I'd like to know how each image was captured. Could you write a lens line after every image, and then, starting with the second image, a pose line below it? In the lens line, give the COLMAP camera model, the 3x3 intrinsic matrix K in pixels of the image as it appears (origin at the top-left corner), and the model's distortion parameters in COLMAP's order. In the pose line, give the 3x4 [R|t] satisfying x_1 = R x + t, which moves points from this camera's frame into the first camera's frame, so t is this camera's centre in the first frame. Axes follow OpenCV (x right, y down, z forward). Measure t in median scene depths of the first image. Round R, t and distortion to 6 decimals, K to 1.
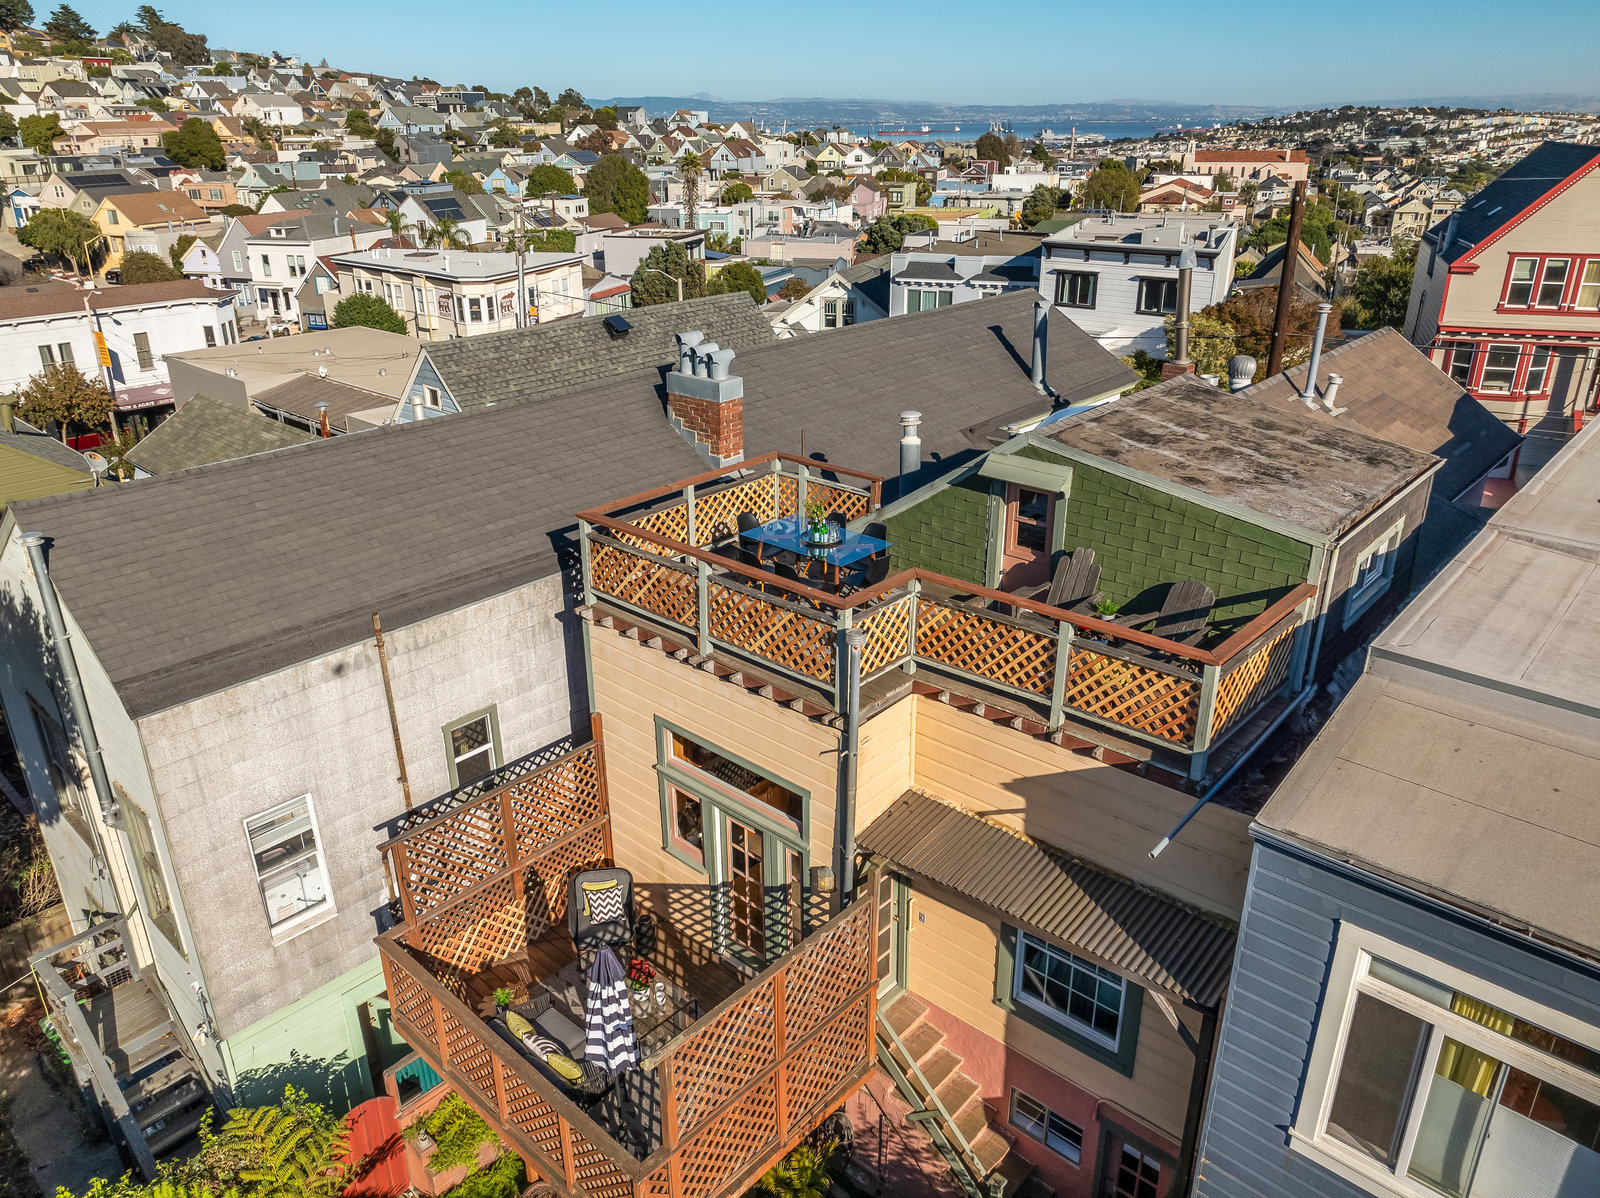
lens RADIAL K [[1124.9, 0, 800.0], [0, 1124.9, 599.0], [0, 0, 1]] dist [-0.029841, 0.022686]
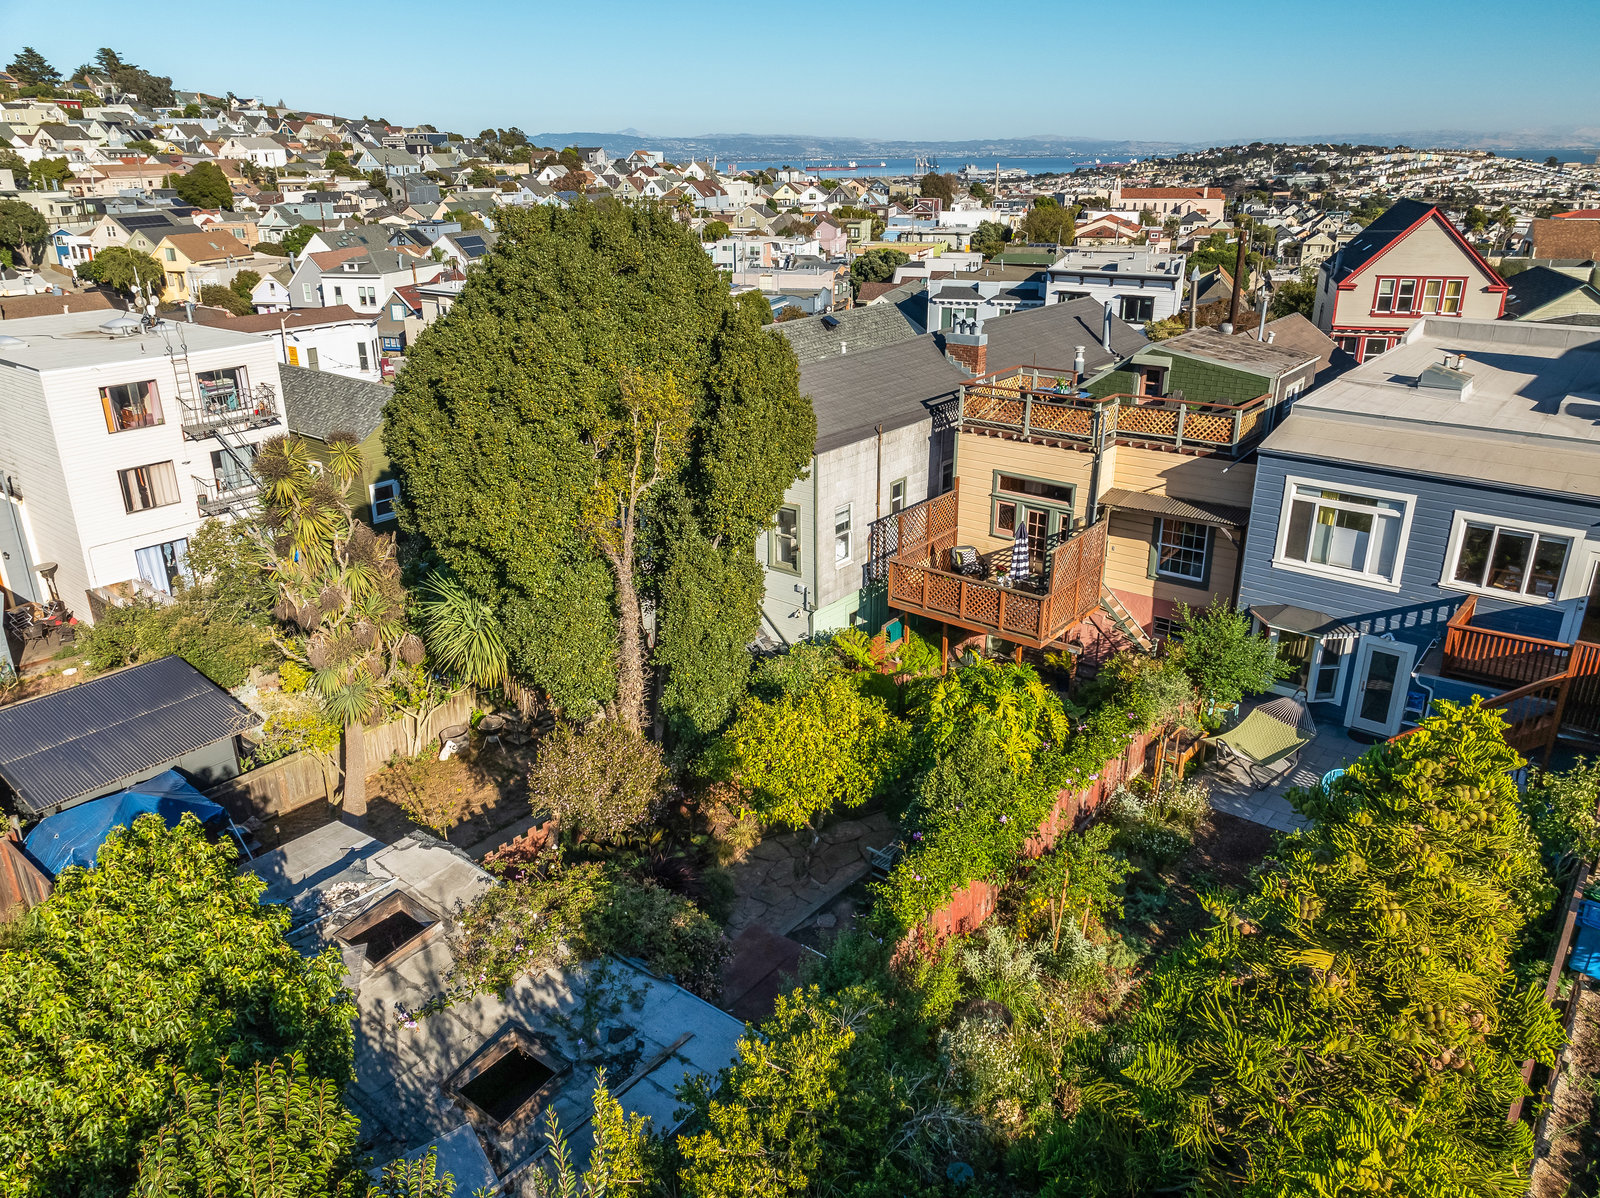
lens RADIAL K [[1124.9, 0, 800.0], [0, 1124.9, 599.0], [0, 0, 1]] dist [-0.029841, 0.022686]
pose [[0.998162, -0.021590, 0.056632, -0.031543], [0.023121, 0.999381, -0.026519, 0.020040], [-0.056025, 0.027779, 0.998043, -0.060757]]
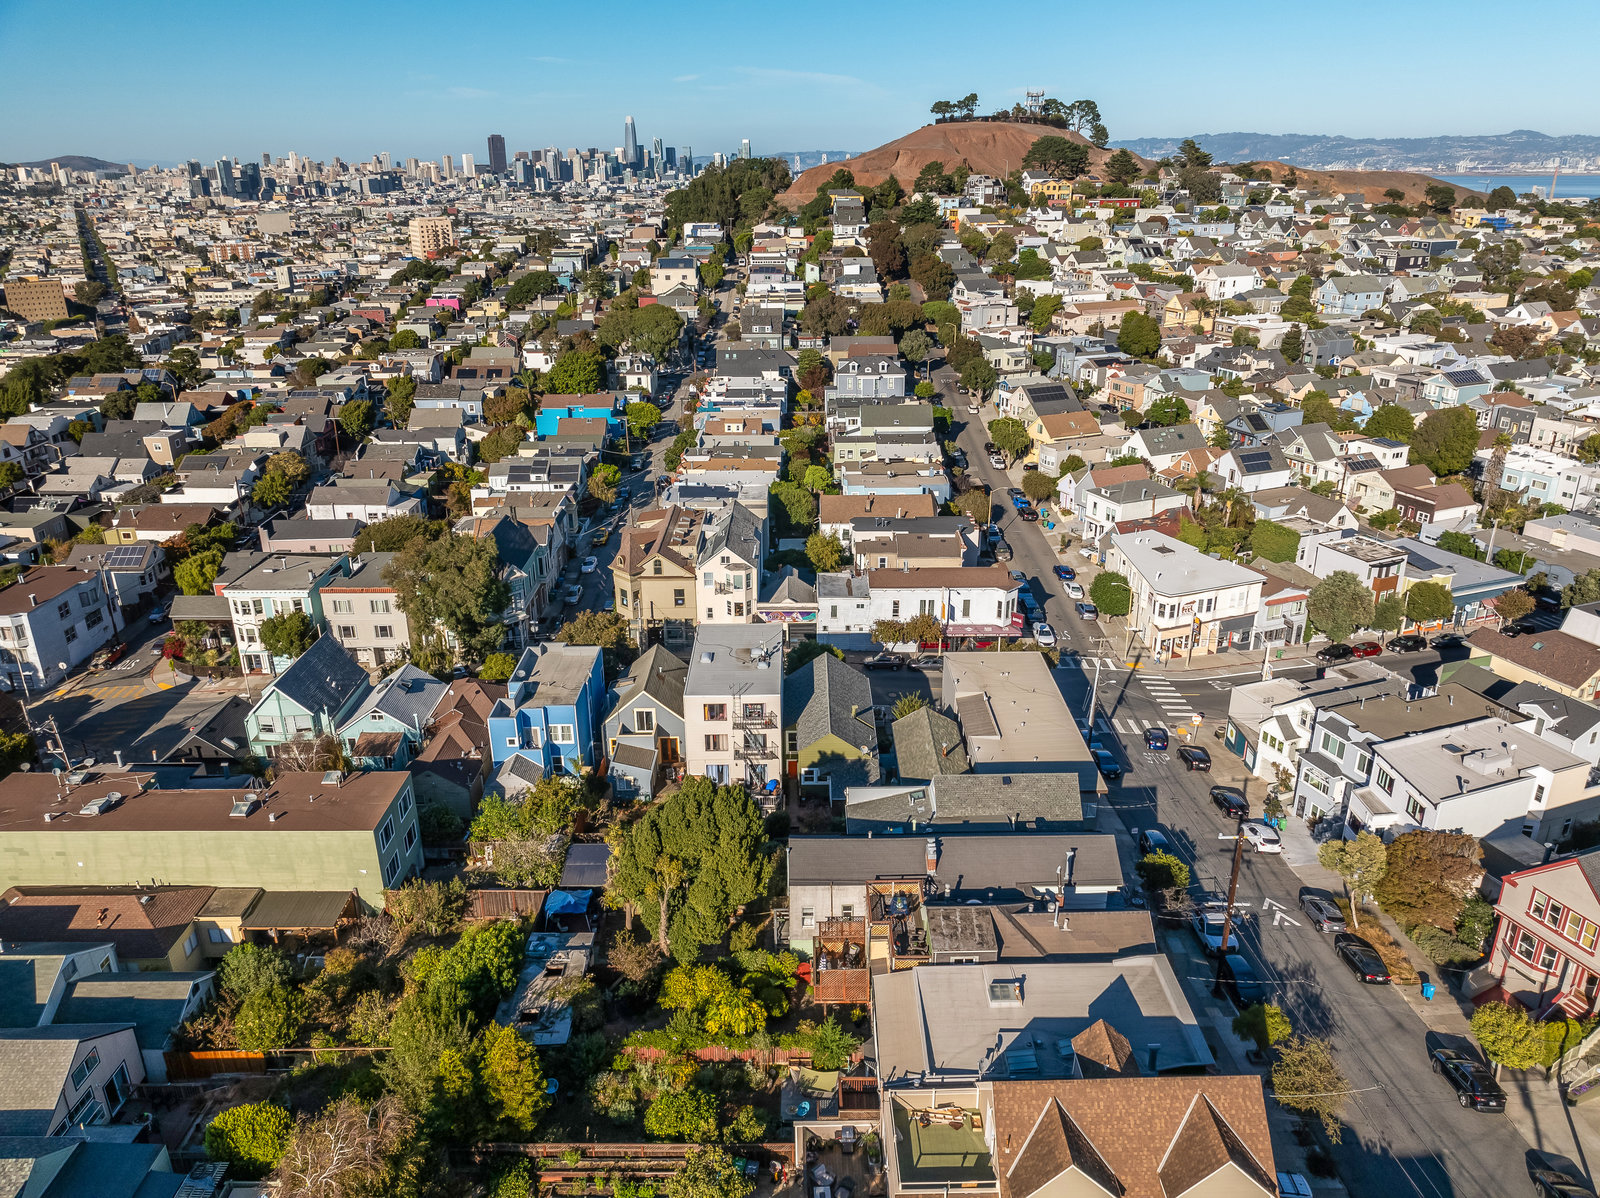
lens RADIAL K [[1124.9, 0, 800.0], [0, 1124.9, 599.0], [0, 0, 1]] dist [-0.029841, 0.022686]
pose [[0.681544, 0.268545, -0.680722, 0.131992], [-0.289566, 0.953273, 0.086151, -0.079409], [0.672049, 0.138398, 0.727459, -0.150609]]
